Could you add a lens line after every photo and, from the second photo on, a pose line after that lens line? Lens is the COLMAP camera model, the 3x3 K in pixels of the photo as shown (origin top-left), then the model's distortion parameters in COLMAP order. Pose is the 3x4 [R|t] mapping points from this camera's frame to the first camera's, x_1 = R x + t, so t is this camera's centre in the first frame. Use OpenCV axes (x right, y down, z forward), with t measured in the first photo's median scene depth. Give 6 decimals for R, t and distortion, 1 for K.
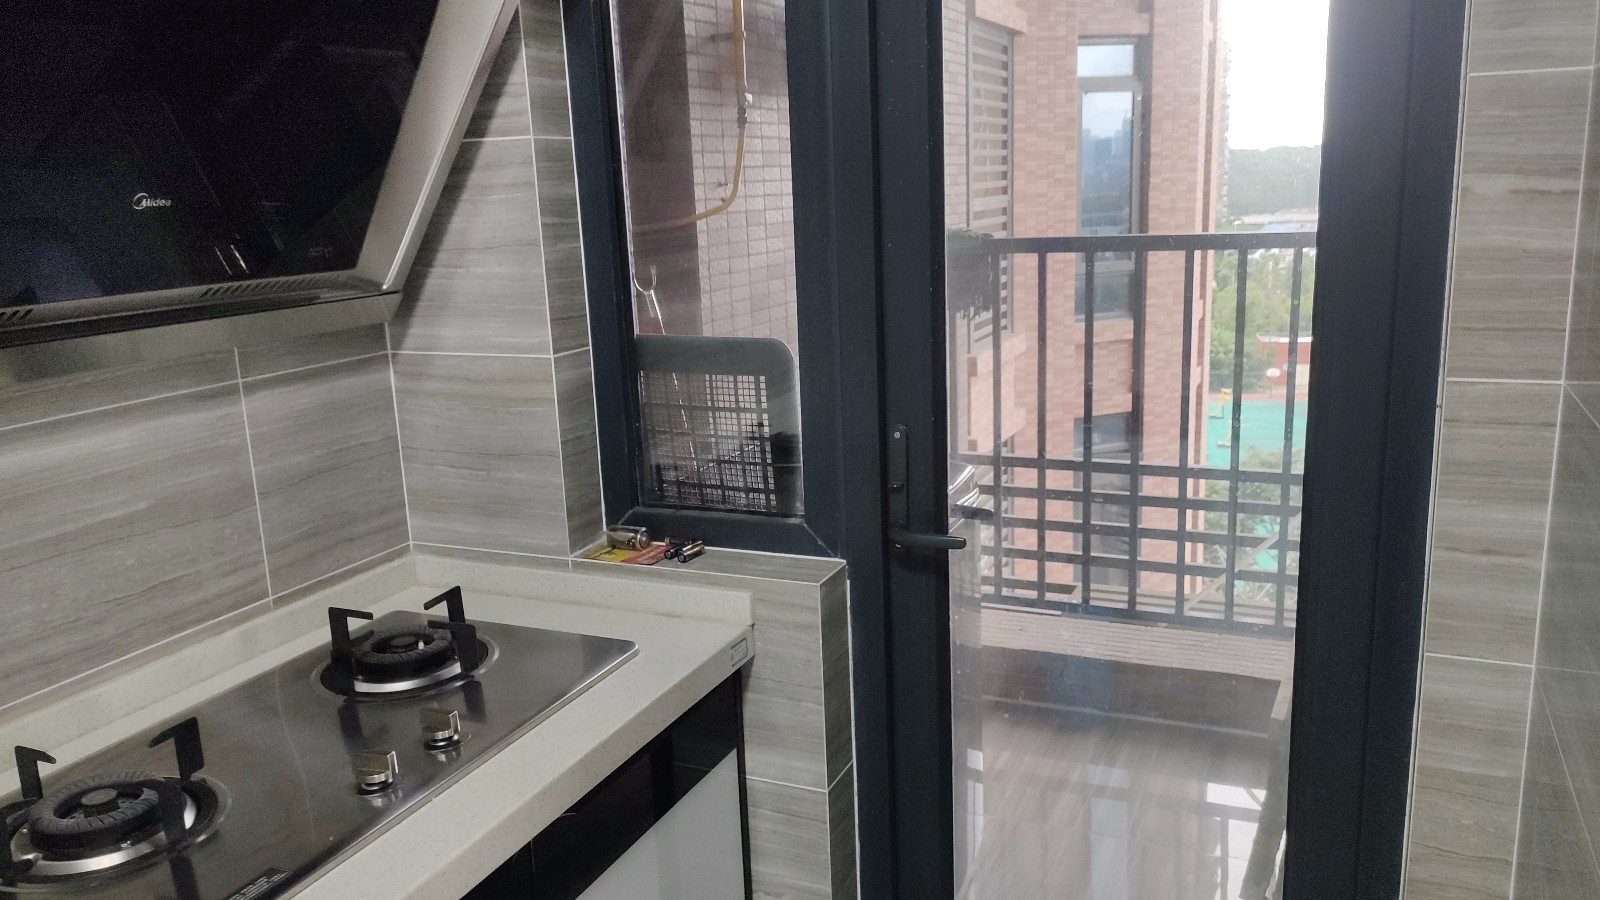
lens RADIAL K [[1189.2, 0, 800.0], [0, 1189.2, 450.0], [0, 0, 1]] dist [0.007202, -0.003122]
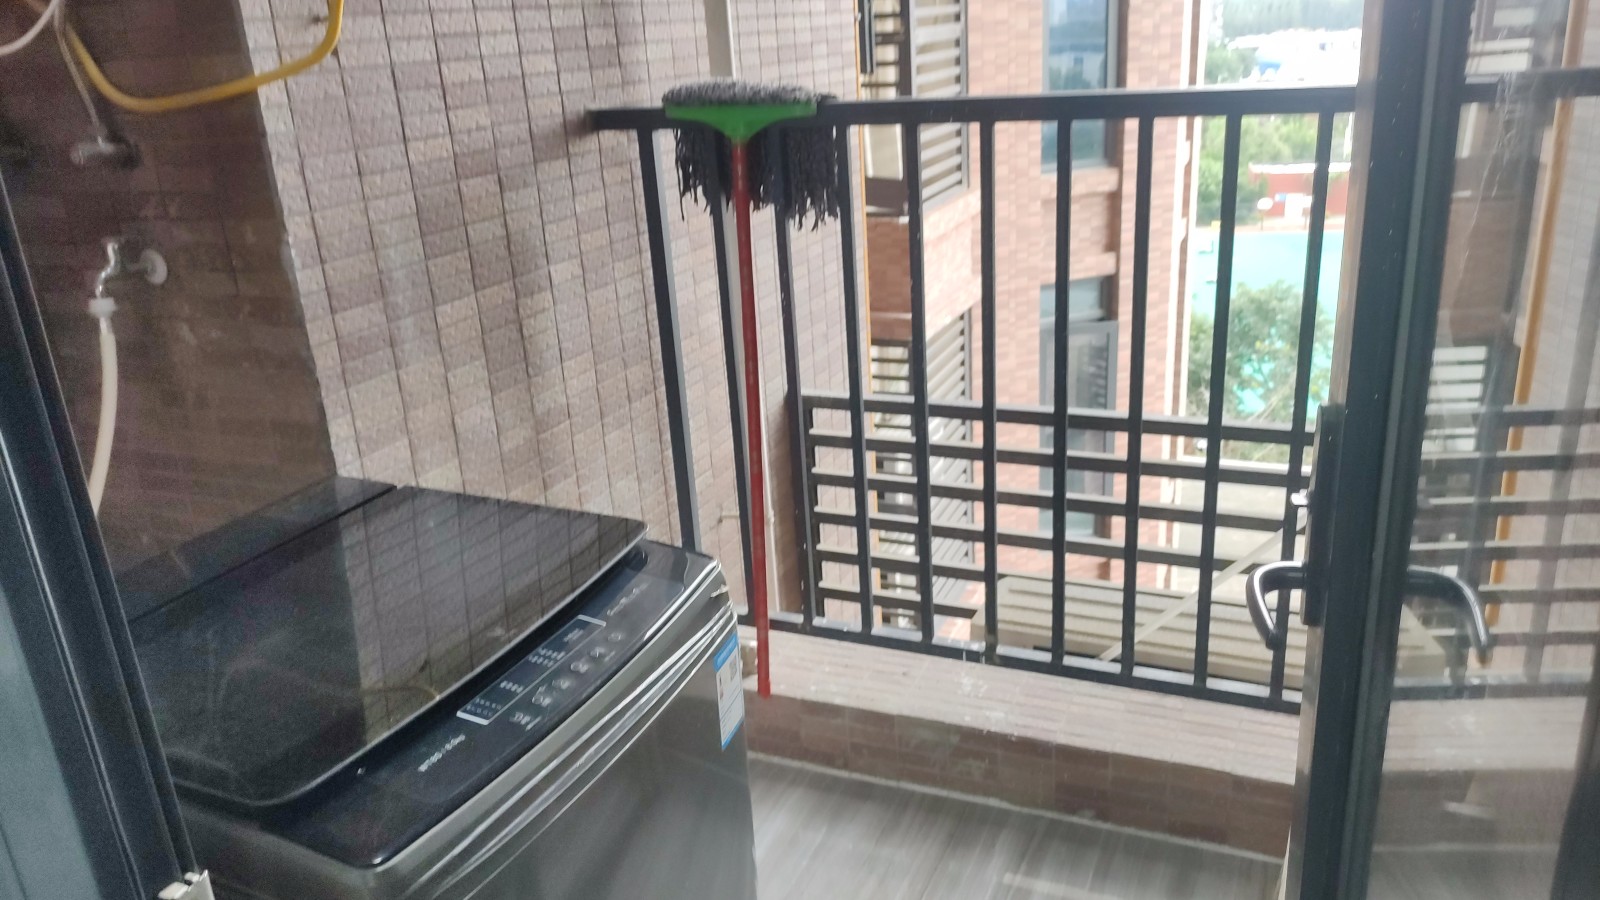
lens RADIAL K [[1189.2, 0, 800.0], [0, 1189.2, 450.0], [0, 0, 1]] dist [0.007202, -0.003122]
pose [[0.999659, -0.024868, 0.007909, 0.189384], [0.023624, 0.991165, 0.130513, -0.109540], [-0.011085, -0.130281, 0.991415, 0.506686]]
